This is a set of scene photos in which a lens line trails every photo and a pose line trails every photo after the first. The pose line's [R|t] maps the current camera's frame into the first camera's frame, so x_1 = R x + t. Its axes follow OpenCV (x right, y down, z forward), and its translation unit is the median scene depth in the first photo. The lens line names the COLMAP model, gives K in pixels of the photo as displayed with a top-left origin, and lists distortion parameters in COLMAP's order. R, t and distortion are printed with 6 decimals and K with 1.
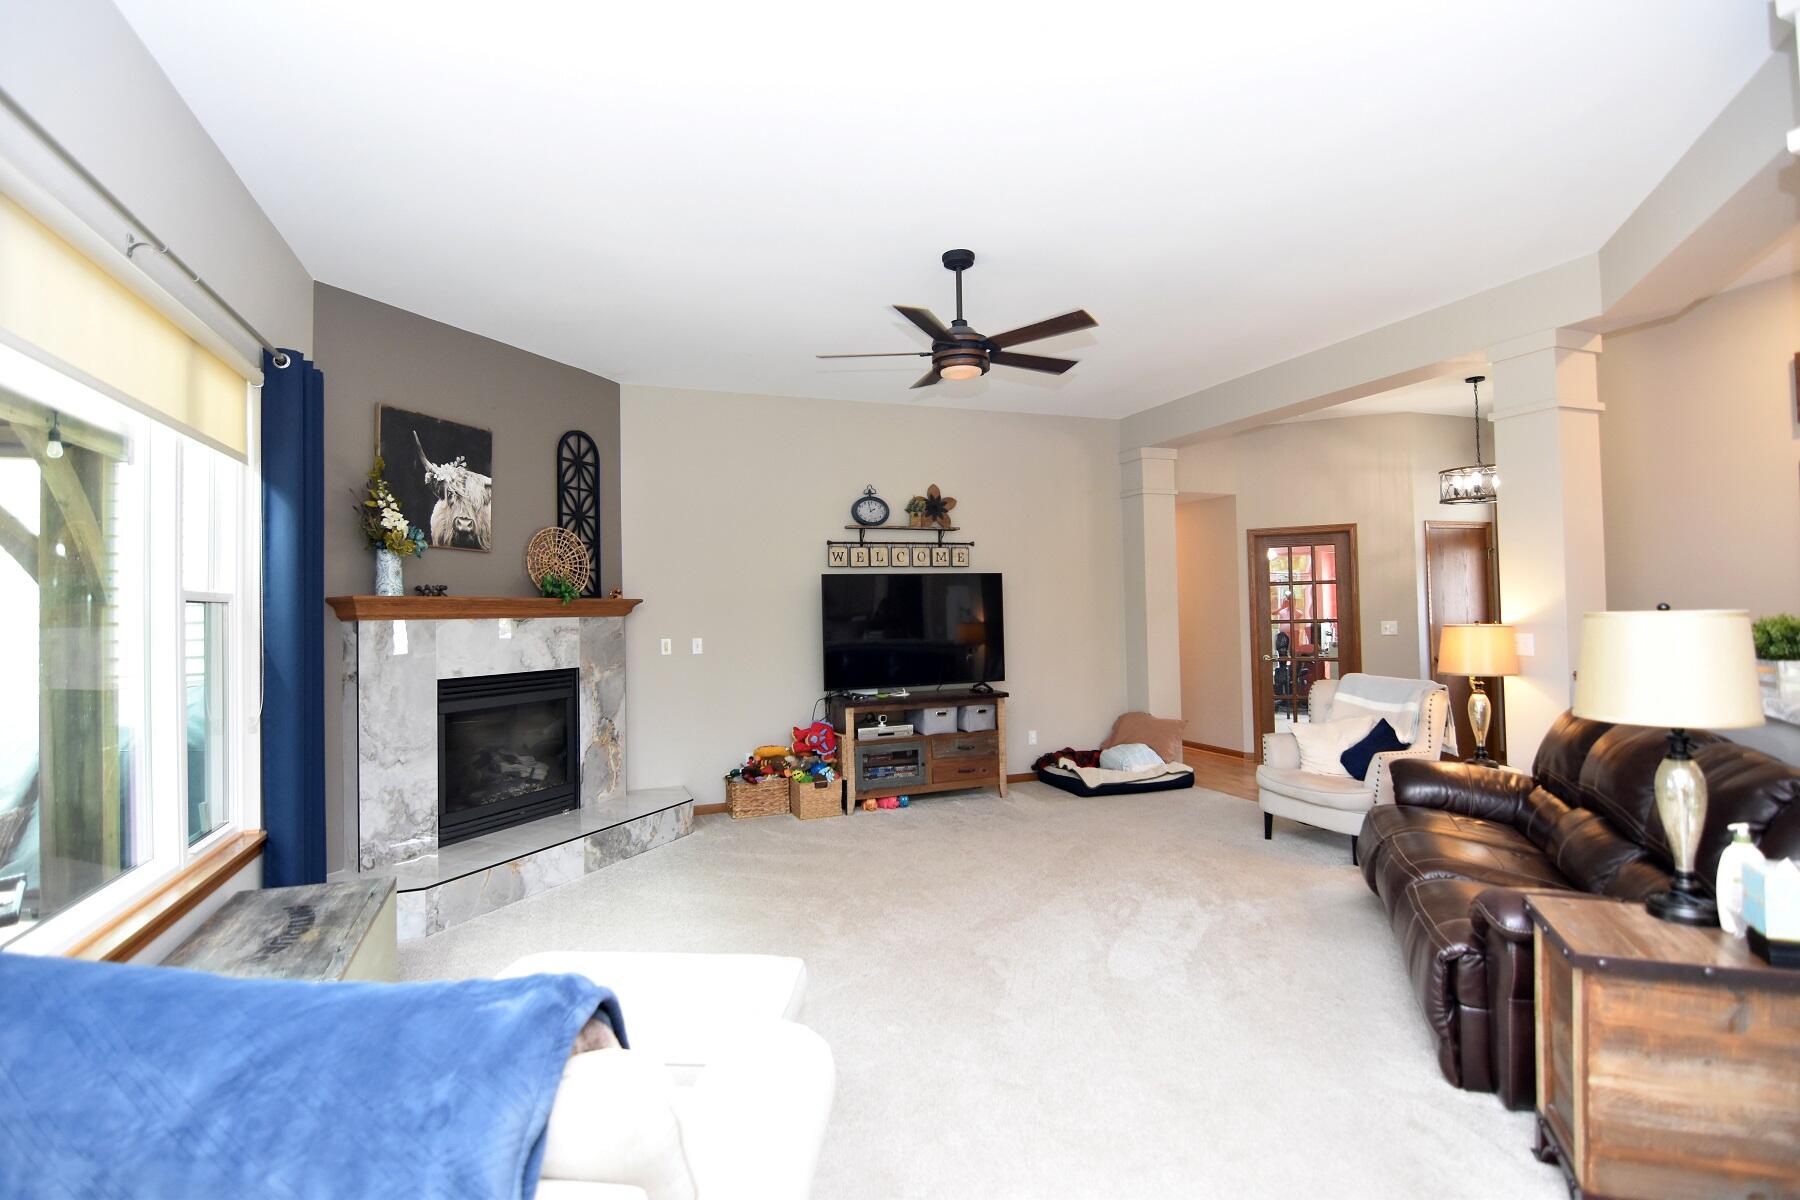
lens RADIAL K [[869.6, 0, 894.8], [0, 869.6, 591.4], [0, 0, 1]] dist [-0.002468, -0.008786]
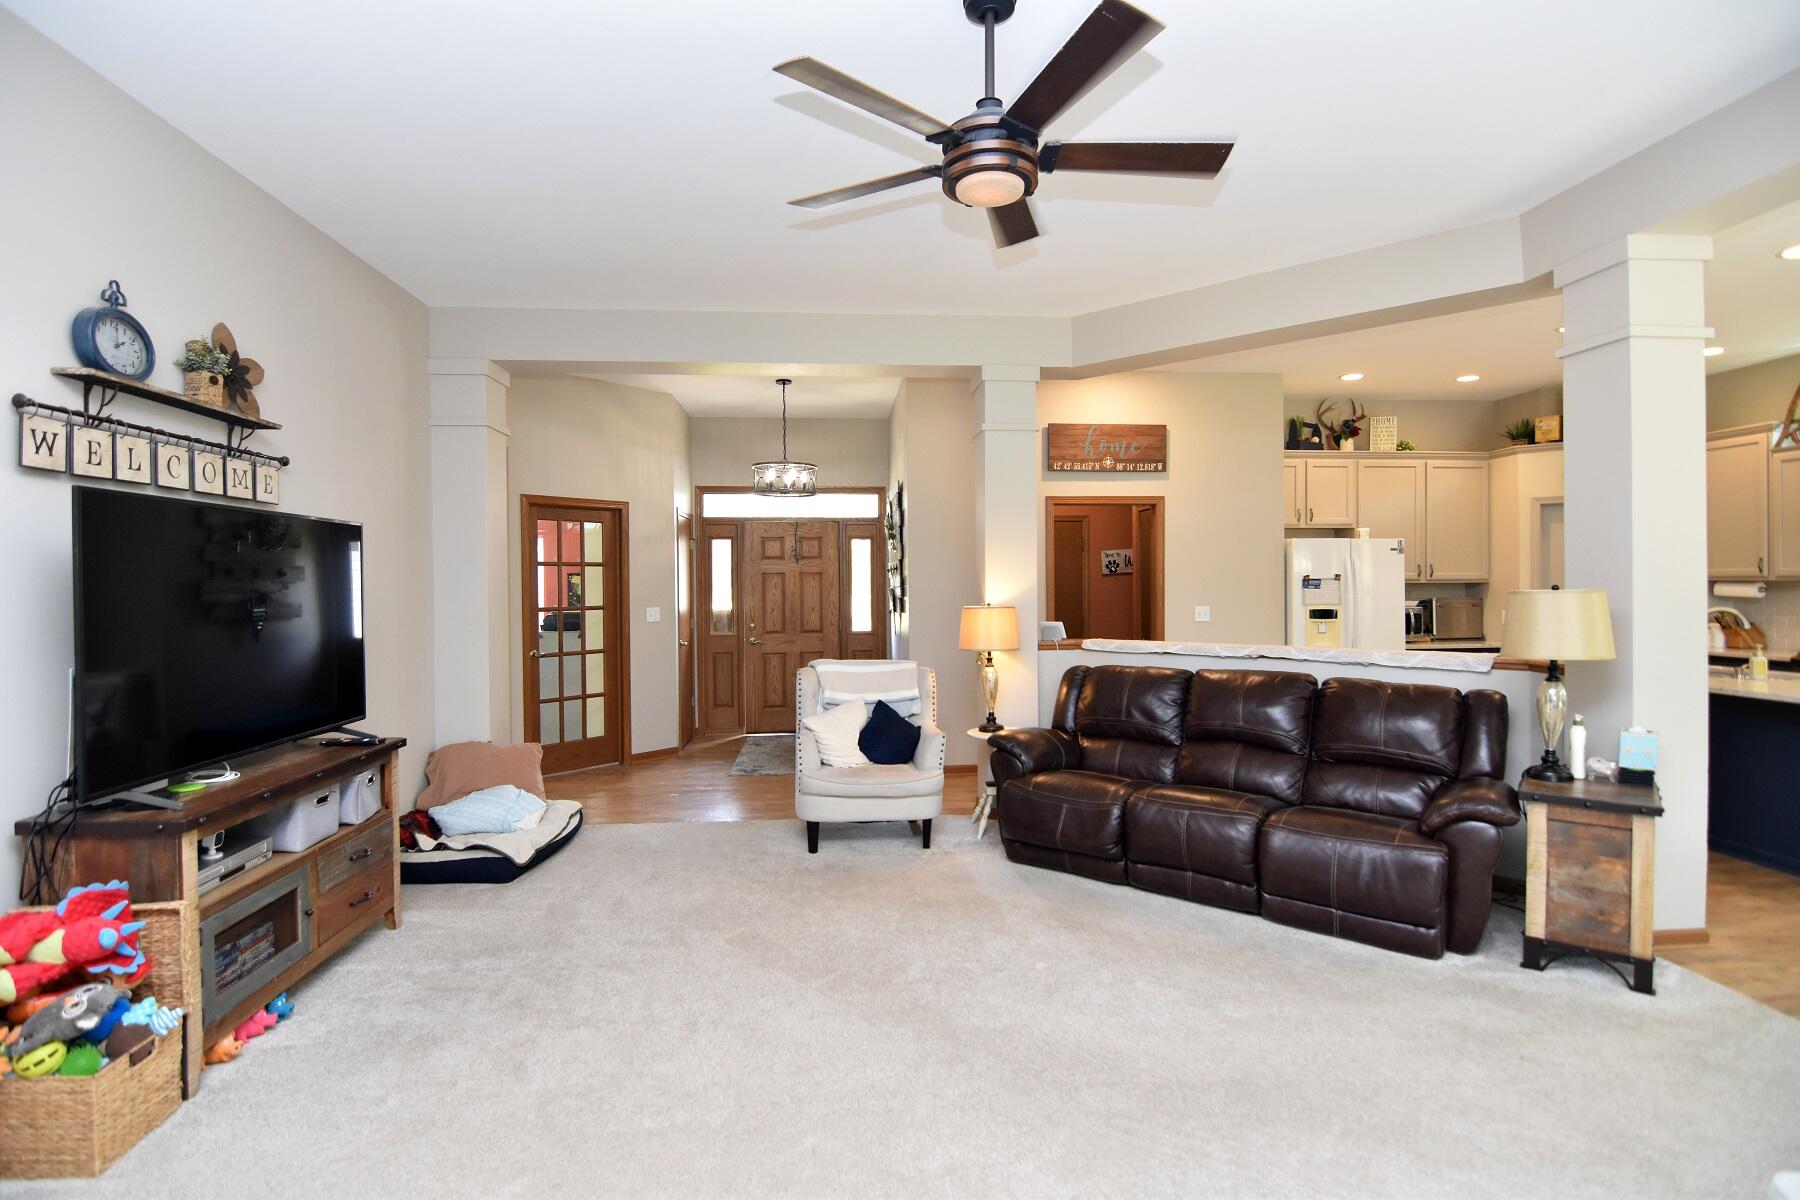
lens RADIAL K [[869.6, 0, 894.8], [0, 869.6, 591.4], [0, 0, 1]] dist [-0.002468, -0.008786]
pose [[0.288466, 0.011511, 0.957421, -0.367847], [-0.020254, 0.999777, -0.005918, 0.022176], [-0.957276, -0.017685, 0.288635, 0.628235]]
